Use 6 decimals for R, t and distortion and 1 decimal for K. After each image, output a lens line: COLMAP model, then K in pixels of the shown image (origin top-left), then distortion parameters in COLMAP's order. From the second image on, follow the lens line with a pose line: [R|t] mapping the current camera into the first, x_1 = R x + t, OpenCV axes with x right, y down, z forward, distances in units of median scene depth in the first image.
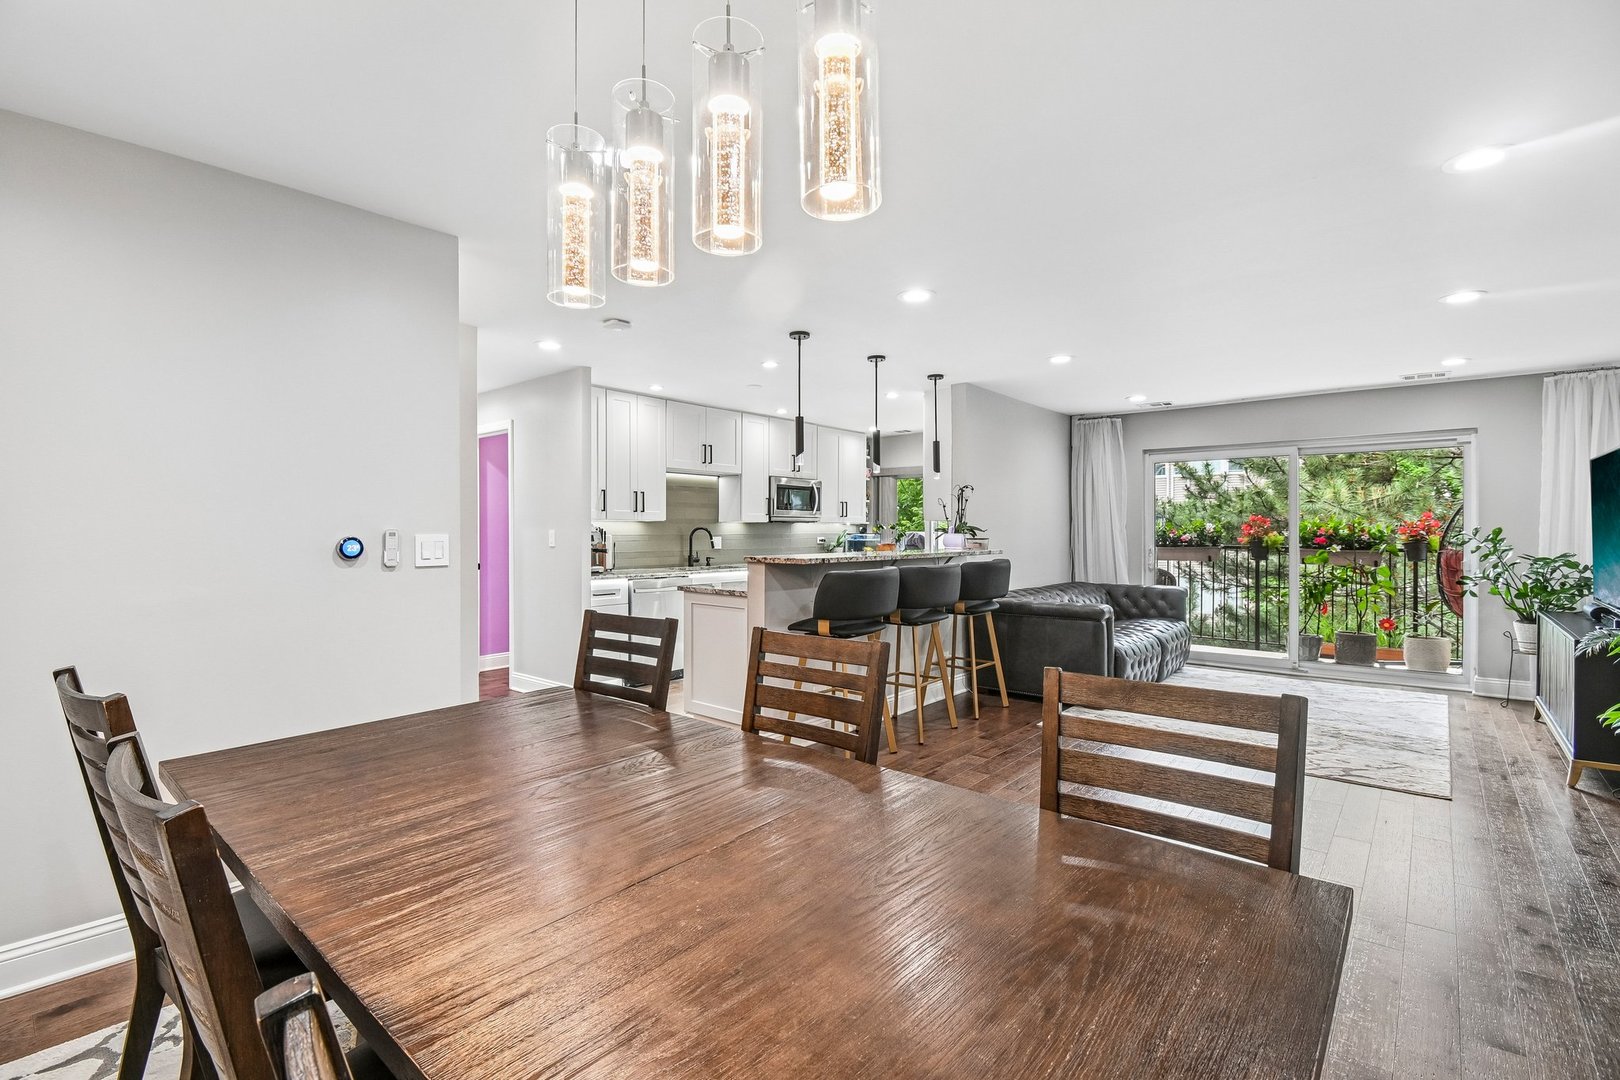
lens RADIAL K [[722.1, 0, 810.0], [0, 722.1, 540.0], [0, 0, 1]] dist [-0.004299, -0.000642]
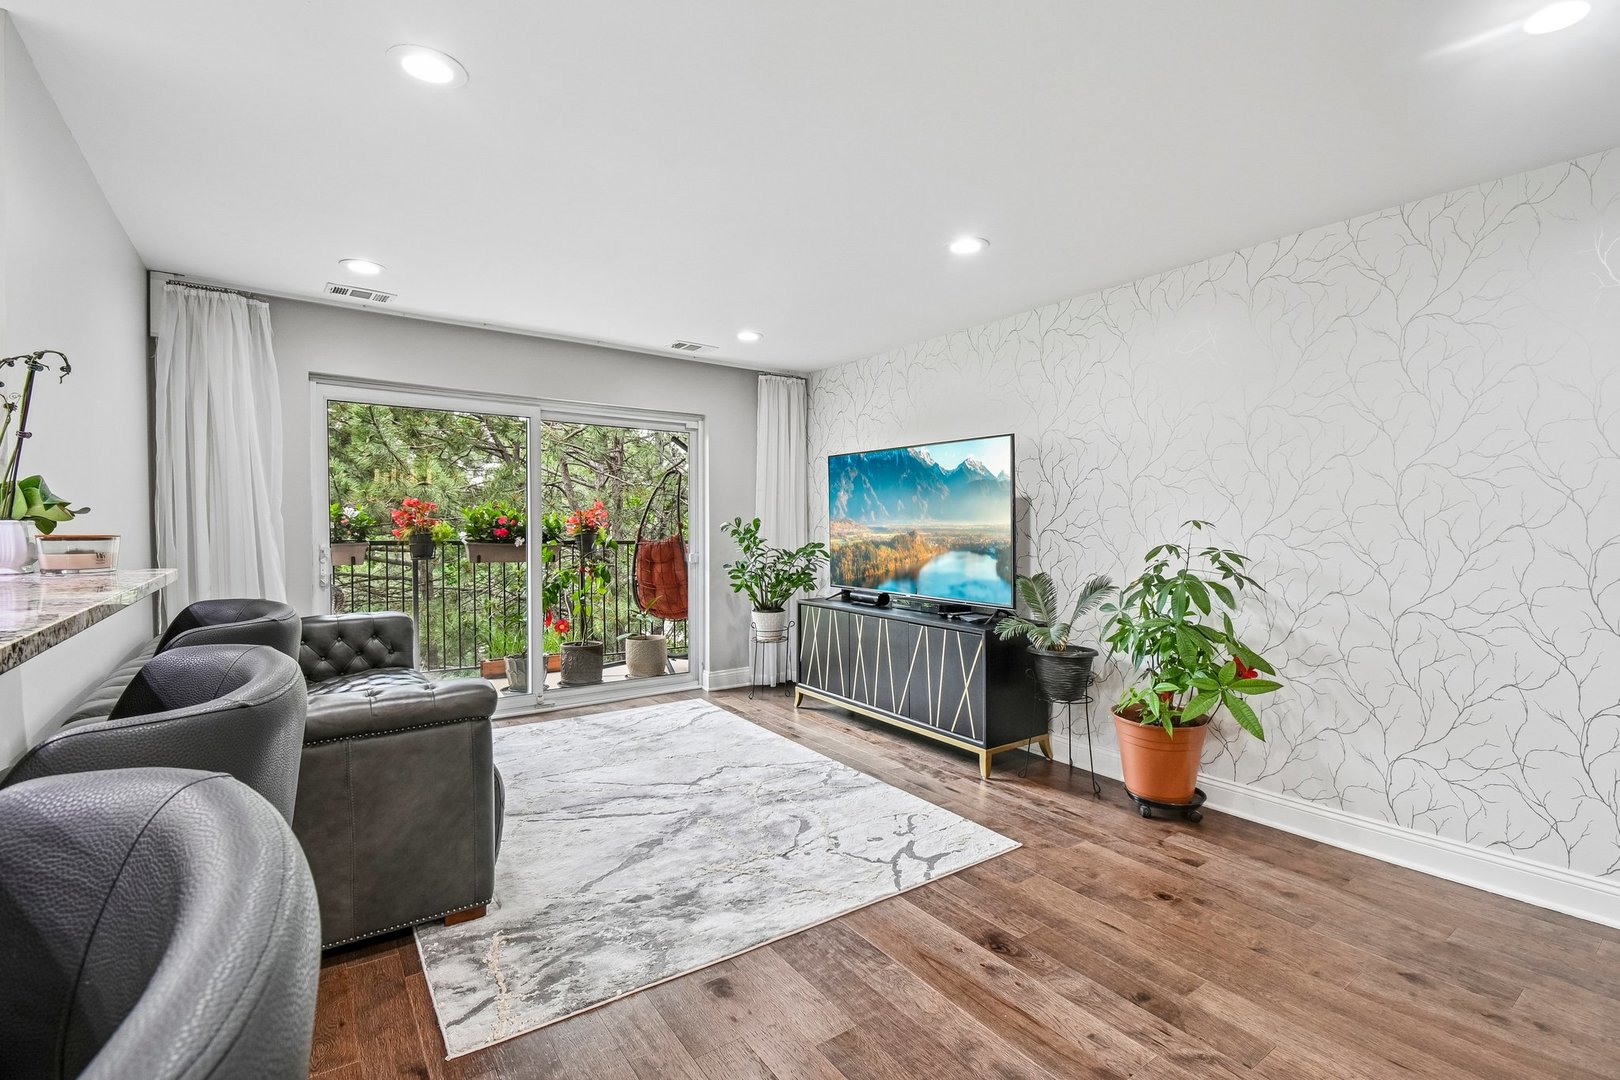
lens RADIAL K [[722.1, 0, 810.0], [0, 722.1, 540.0], [0, 0, 1]] dist [-0.004299, -0.000642]
pose [[0.239101, -0.018264, 0.970823, 0.016743], [0.003874, 0.999833, 0.017856, -0.005173], [-0.970987, -0.000509, 0.239131, 0.628546]]
